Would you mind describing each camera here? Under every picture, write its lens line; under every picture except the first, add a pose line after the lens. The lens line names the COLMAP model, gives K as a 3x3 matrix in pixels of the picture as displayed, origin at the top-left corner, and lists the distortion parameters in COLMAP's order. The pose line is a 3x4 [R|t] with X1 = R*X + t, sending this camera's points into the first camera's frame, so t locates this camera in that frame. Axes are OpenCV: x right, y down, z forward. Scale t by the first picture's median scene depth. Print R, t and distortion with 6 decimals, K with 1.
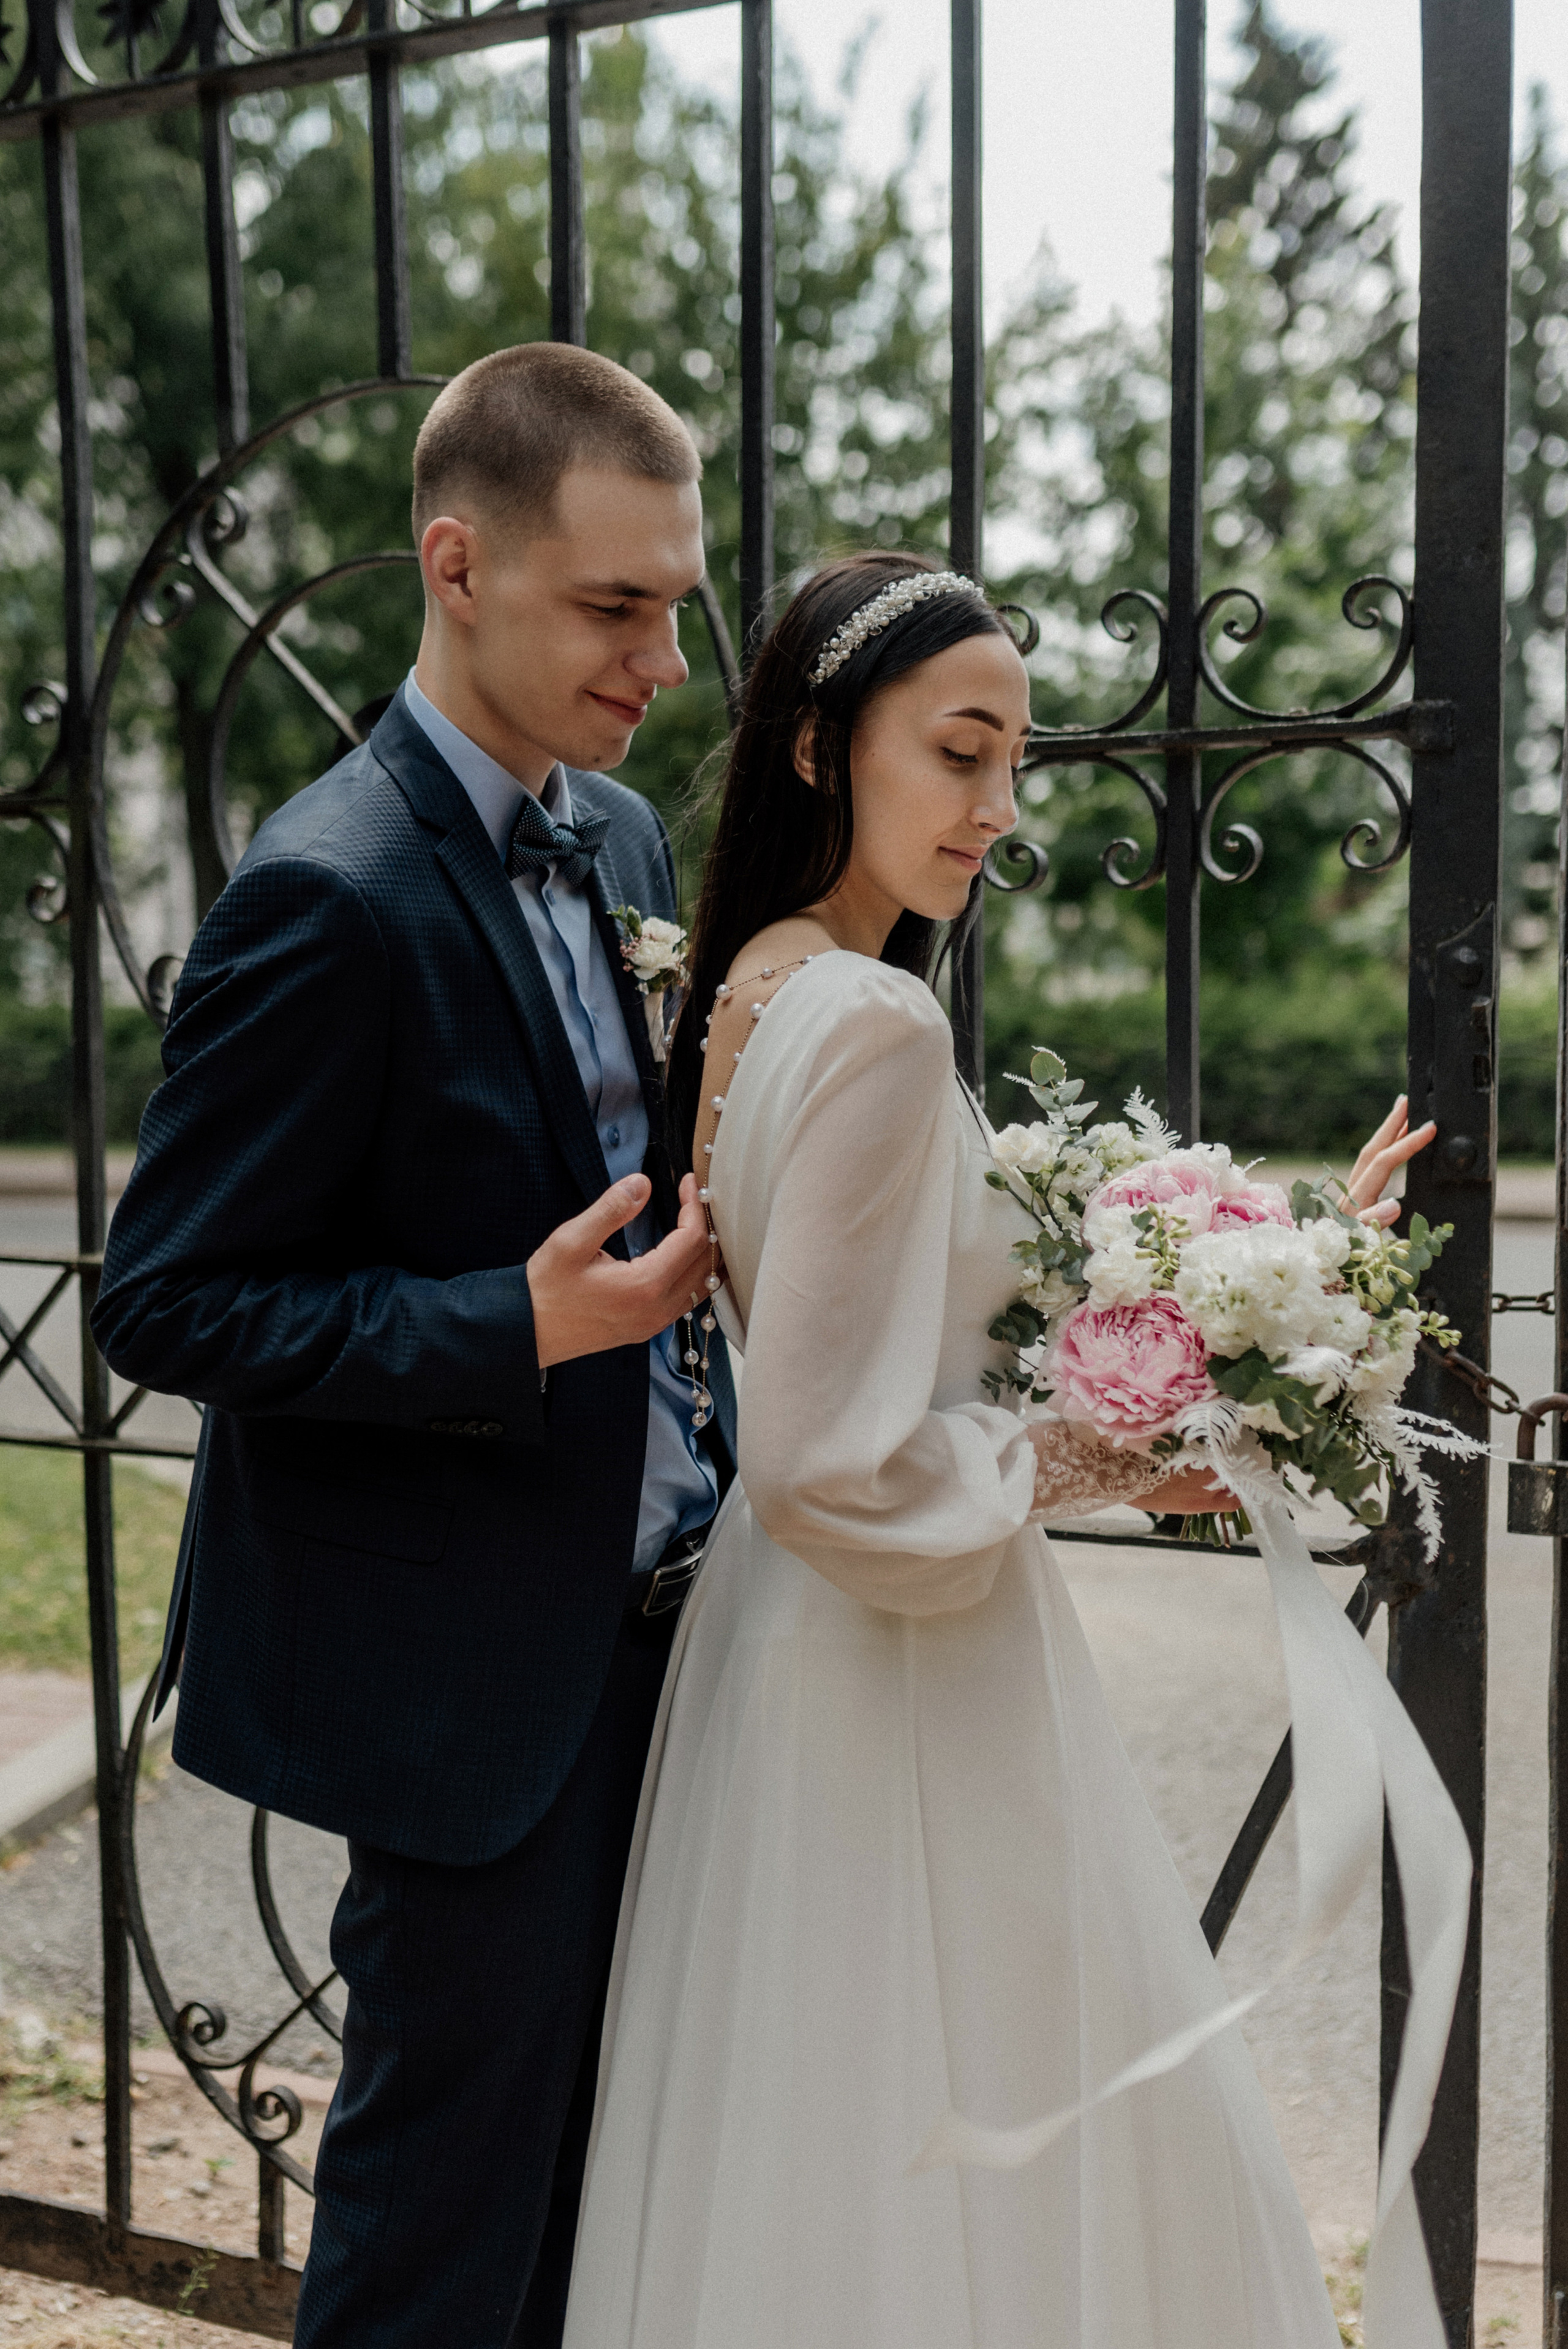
lens RADIAL K [[2004.1, 0, 784.0], [0, 2004.1, 1174.5], [0, 0, 1]] dist [0.002619, -0.004701]
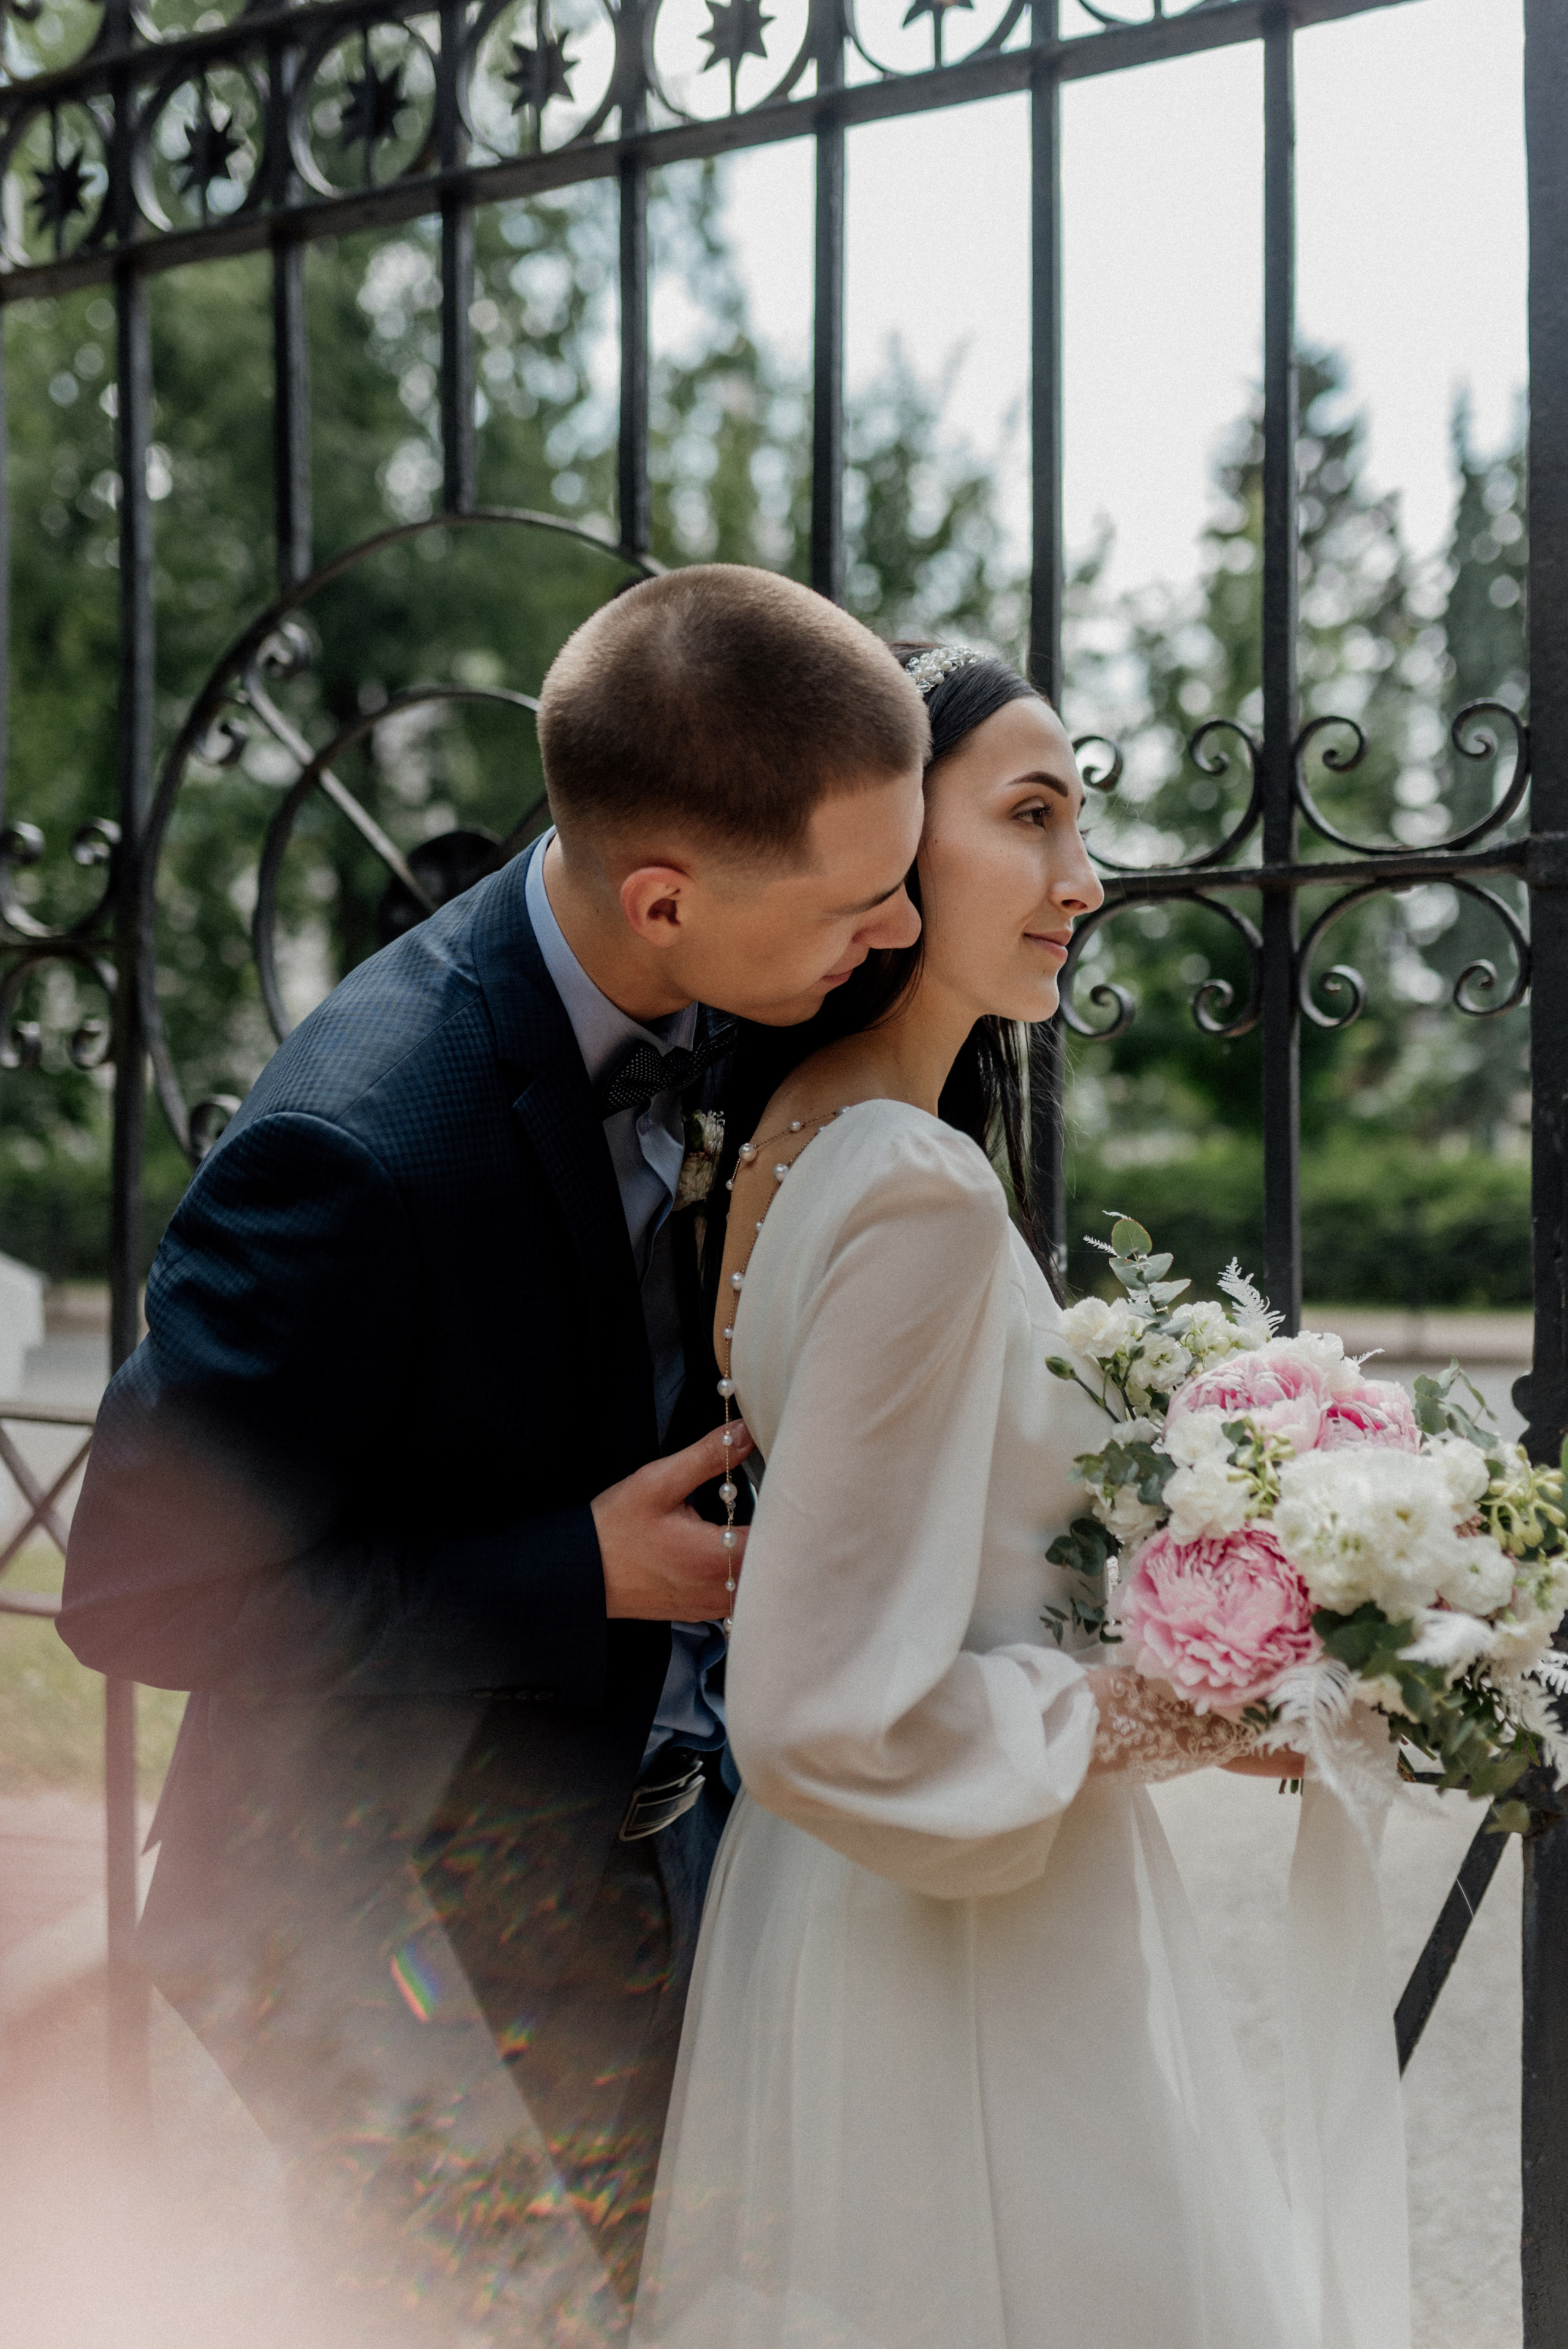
lens RADIAL K [[2004.1, 0, 784.0], [0, 2004.1, 1174.5], [0, 0, 1]] dist [0.002619, -0.004701]
pose [[0.998784, 0.004966, -0.049052, 0.029454], [-0.008448, 0.997438, -0.071034, -0.019799], [0.048574, 0.071362, 0.996267, 0.135670]]
